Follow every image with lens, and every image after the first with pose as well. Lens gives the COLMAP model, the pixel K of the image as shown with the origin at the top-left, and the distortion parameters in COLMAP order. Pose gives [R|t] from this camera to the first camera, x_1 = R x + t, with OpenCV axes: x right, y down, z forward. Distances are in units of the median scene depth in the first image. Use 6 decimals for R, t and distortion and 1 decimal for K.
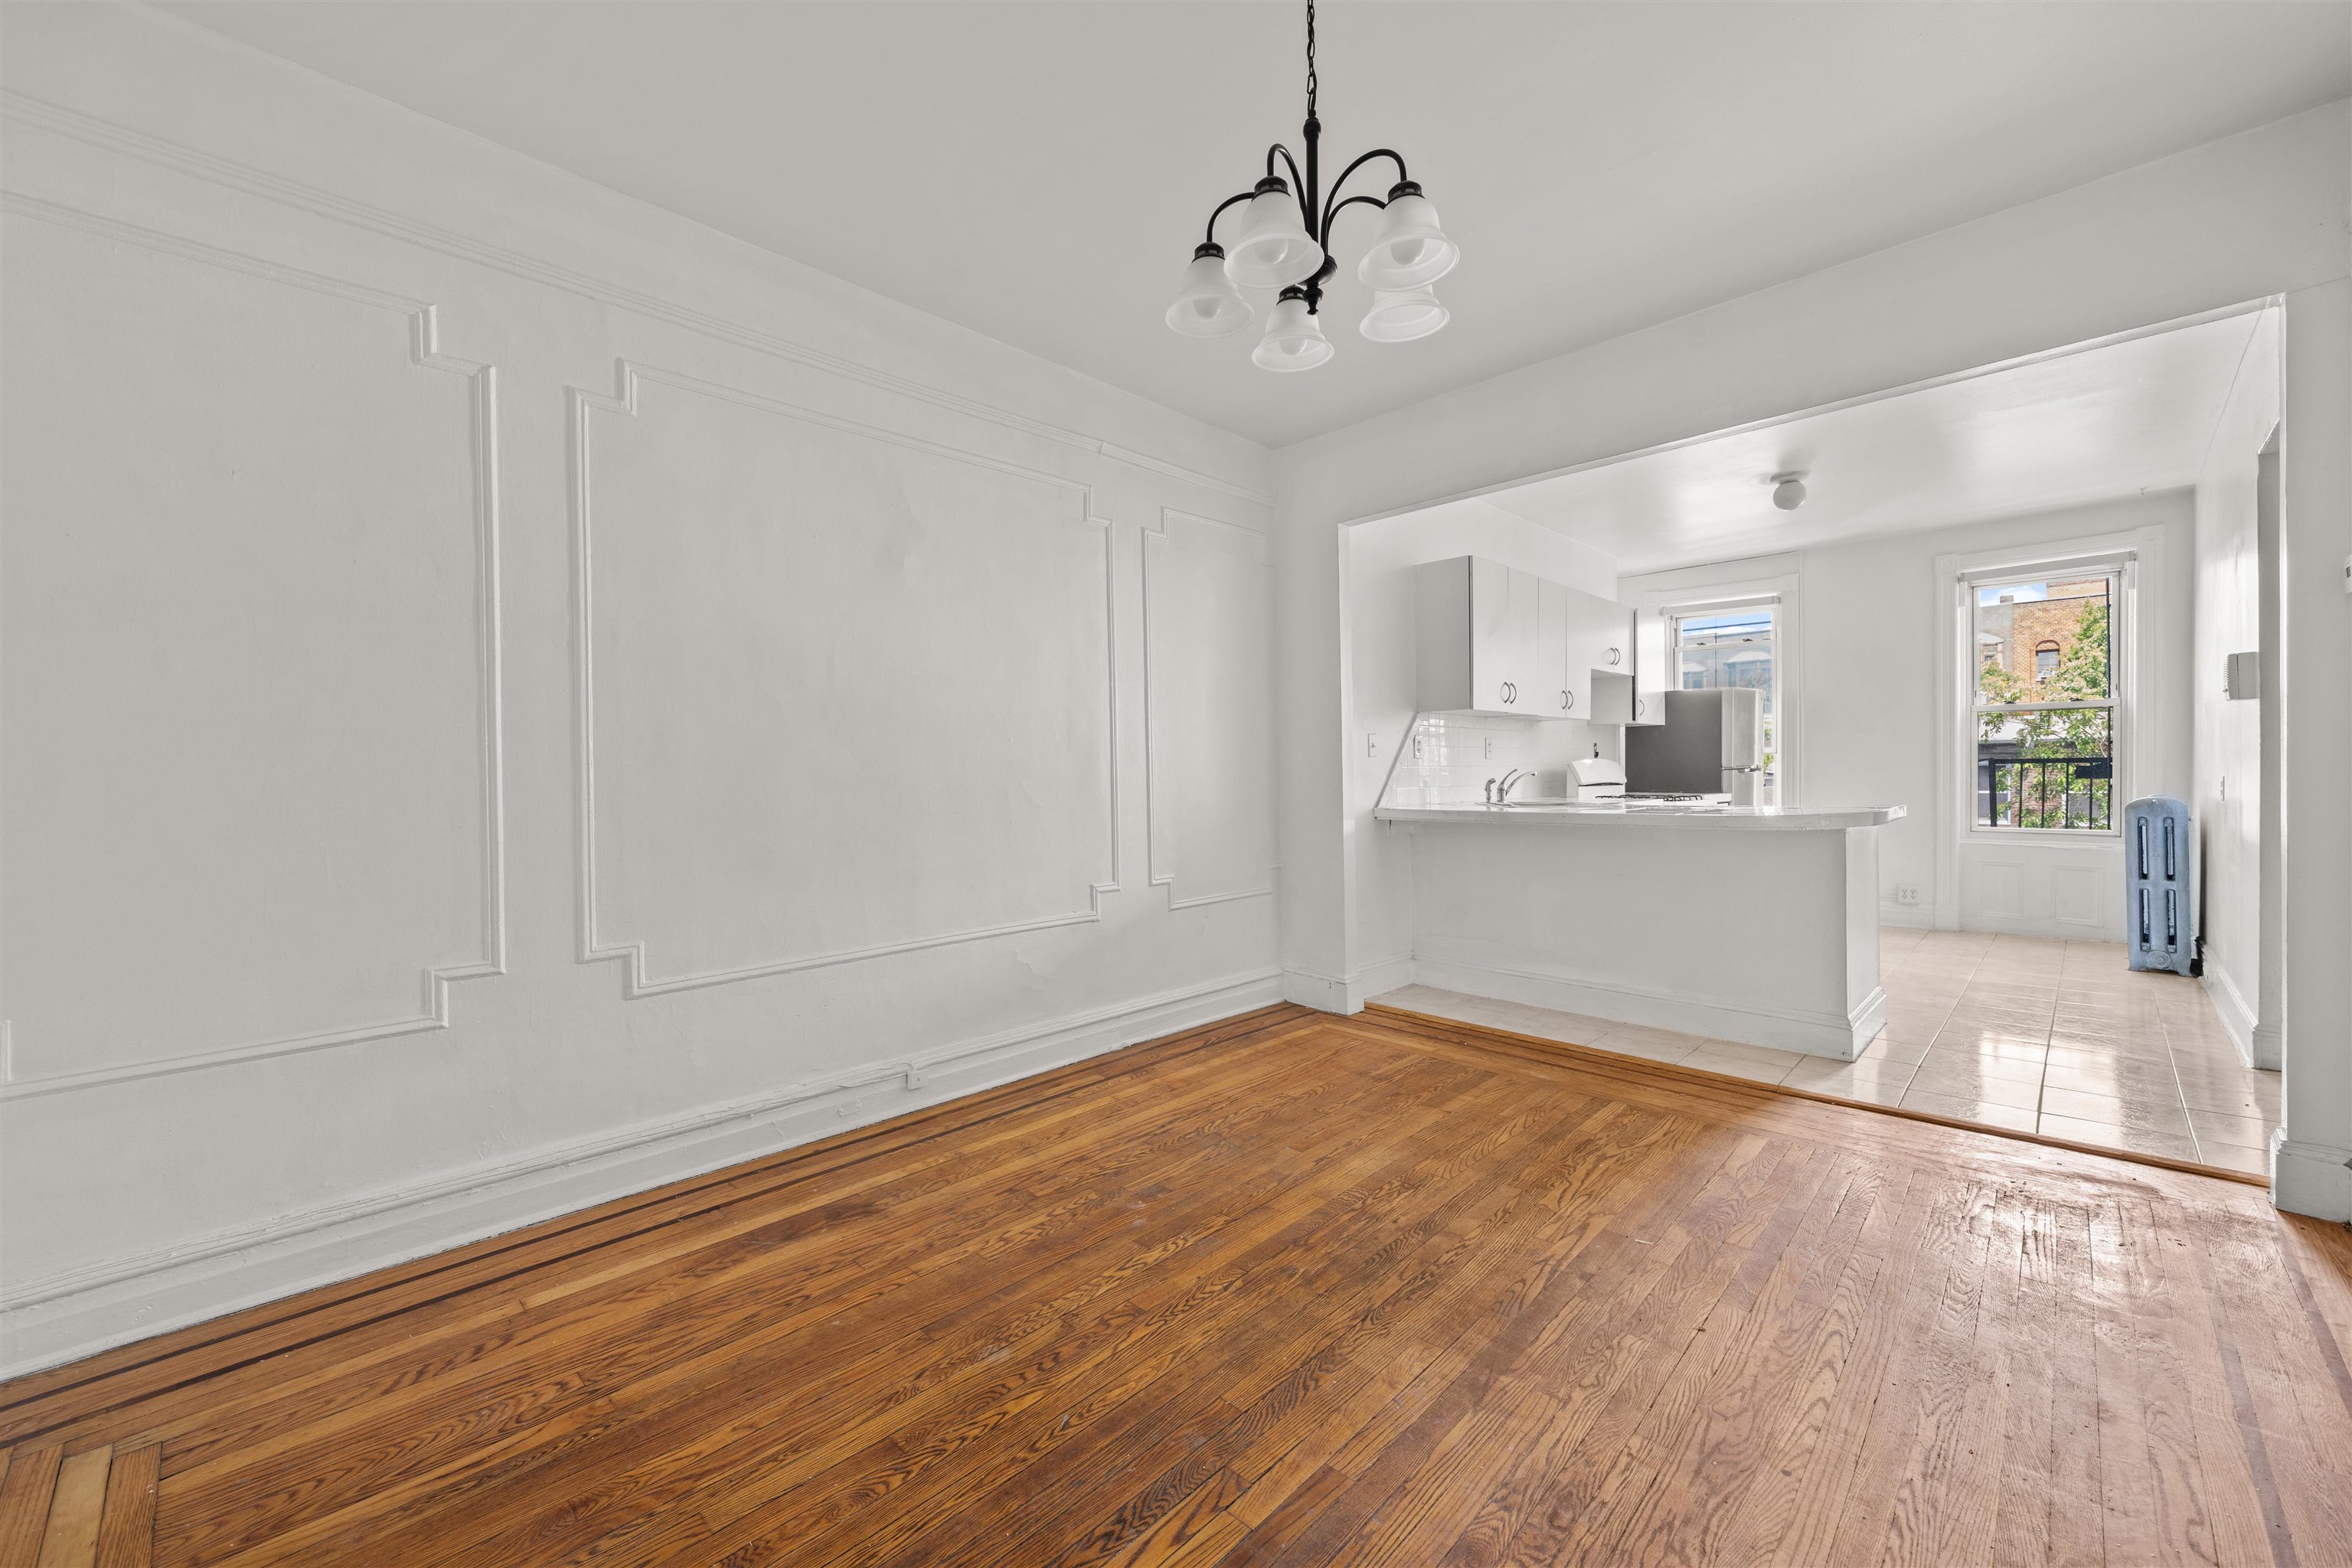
lens RADIAL K [[926.4, 0, 1169.4], [0, 926.4, 783.6], [0, 0, 1]] dist [-0.003837, 0.000760]
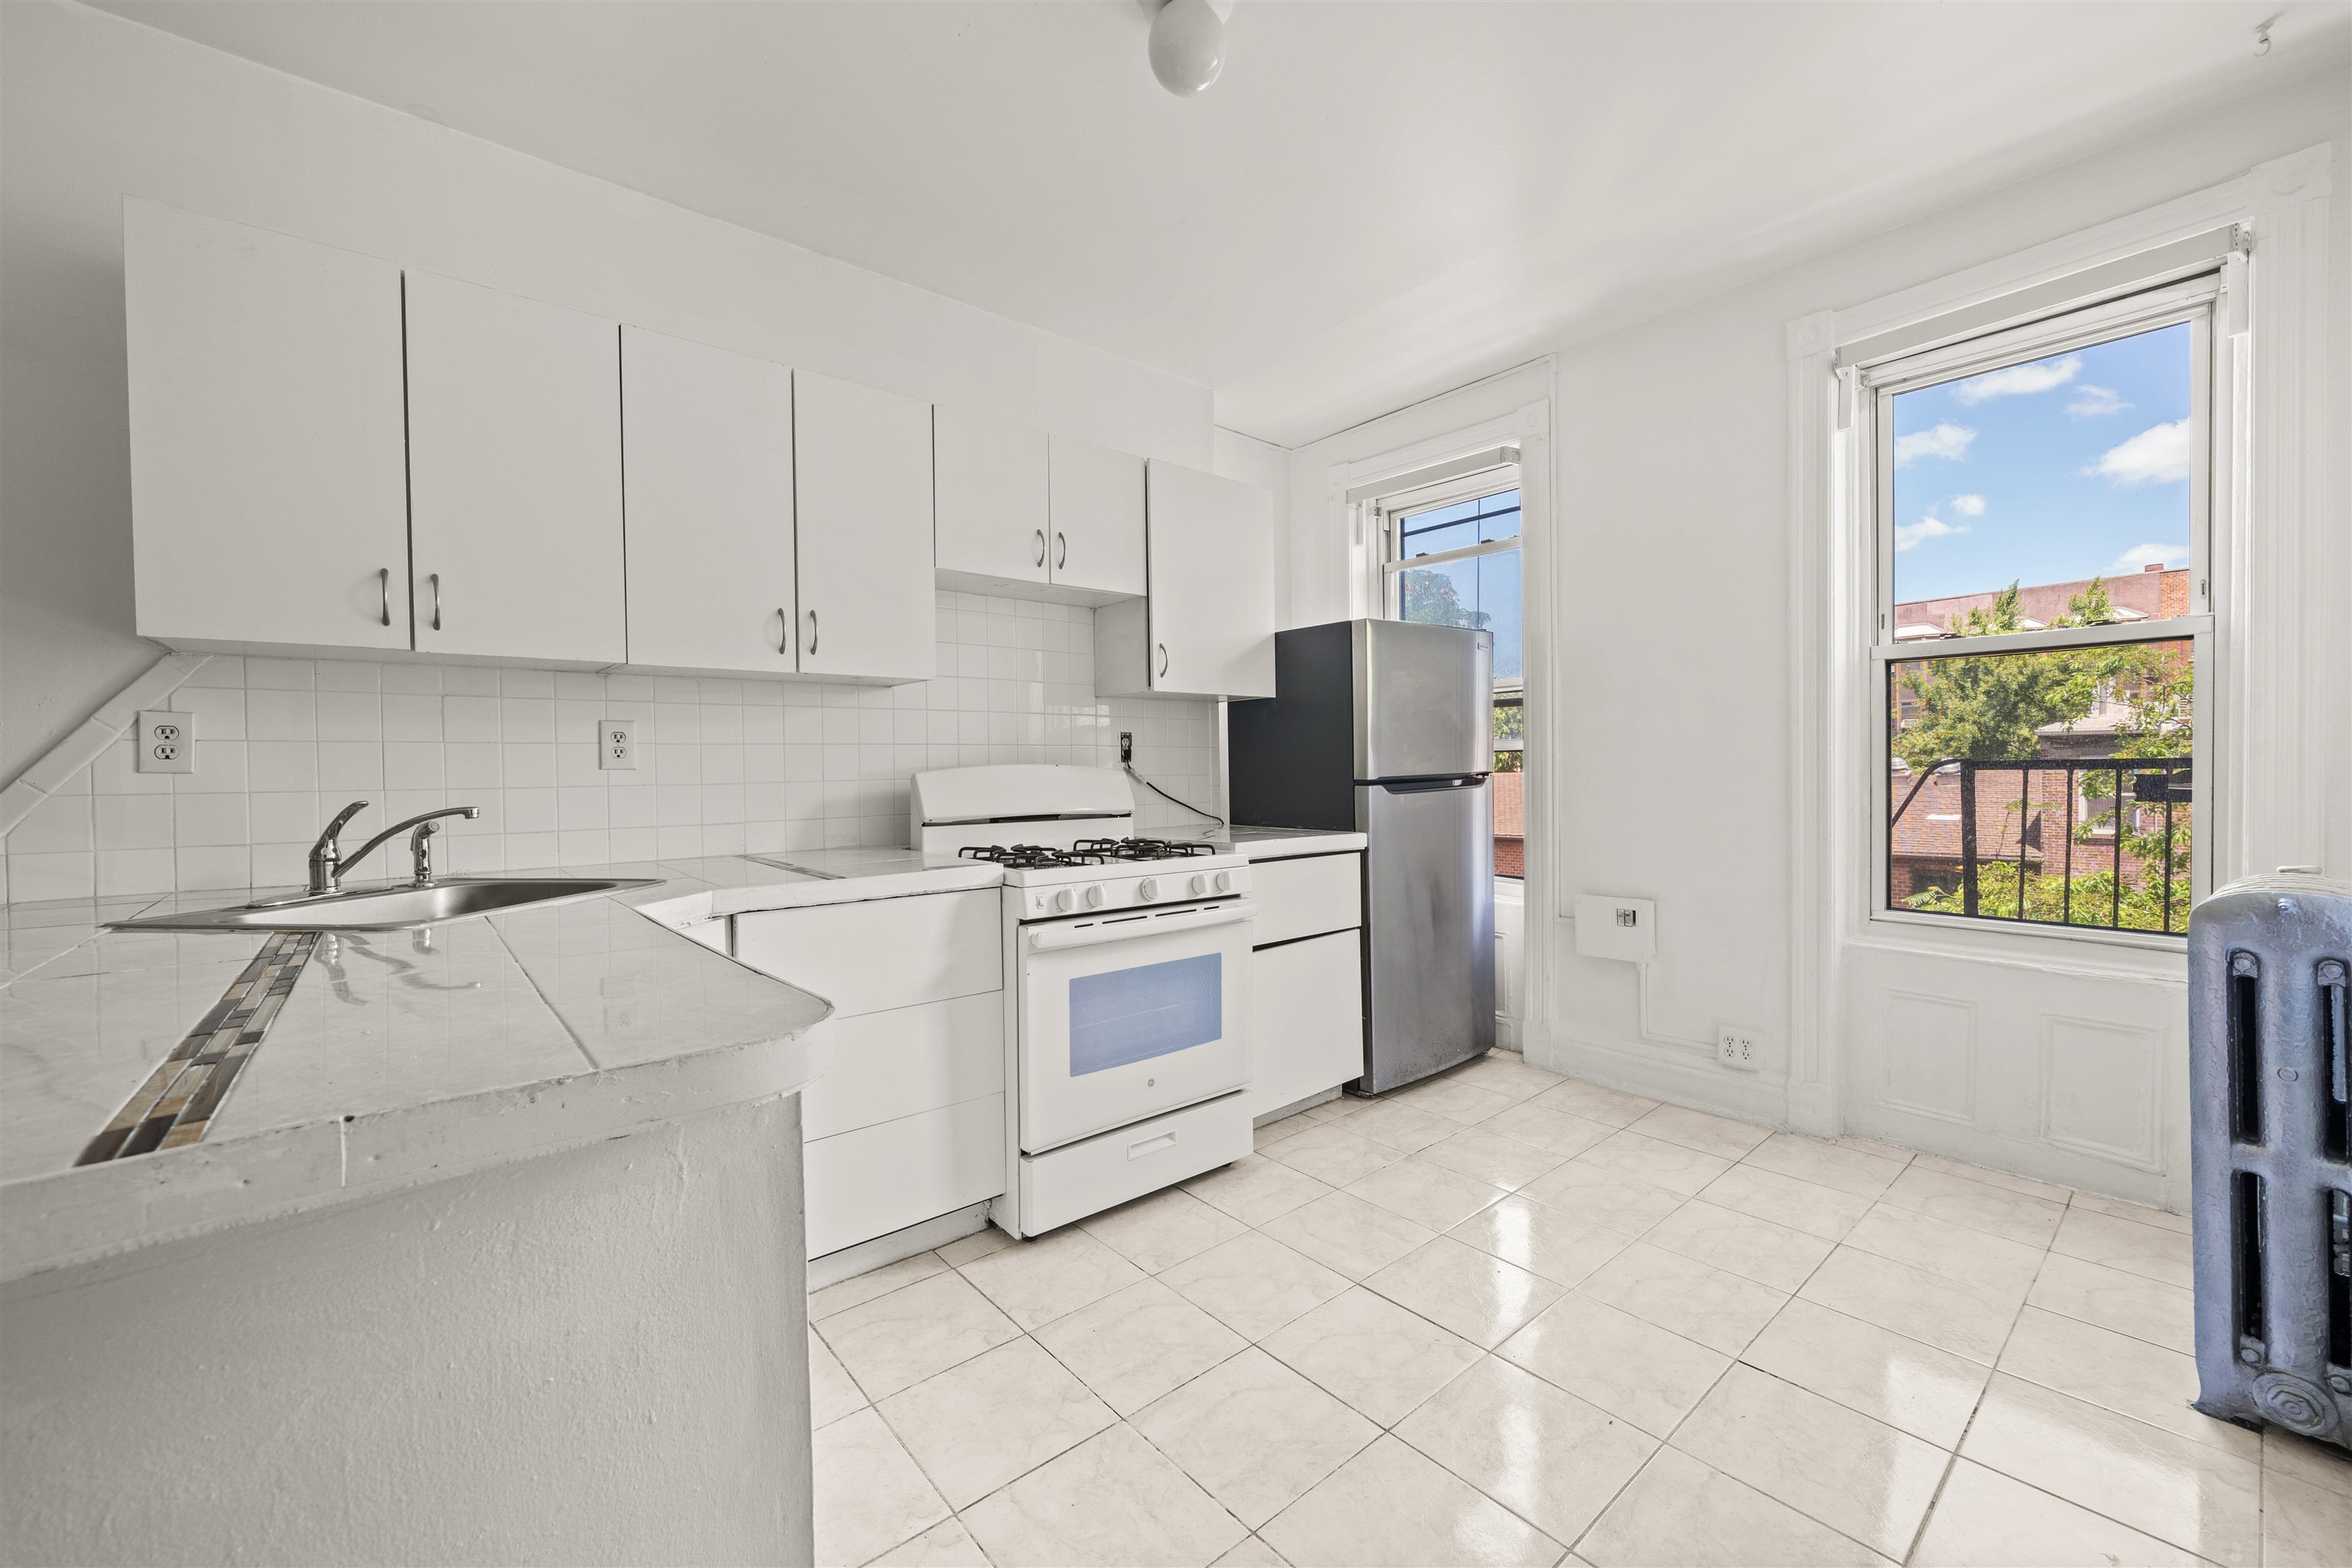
lens RADIAL K [[926.4, 0, 1169.4], [0, 926.4, 783.6], [0, 0, 1]] dist [-0.003837, 0.000760]
pose [[0.996322, -0.000547, -0.085686, 0.710949], [0.001015, 0.999985, 0.005415, -0.024484], [0.085682, -0.005482, 0.996307, 0.649941]]
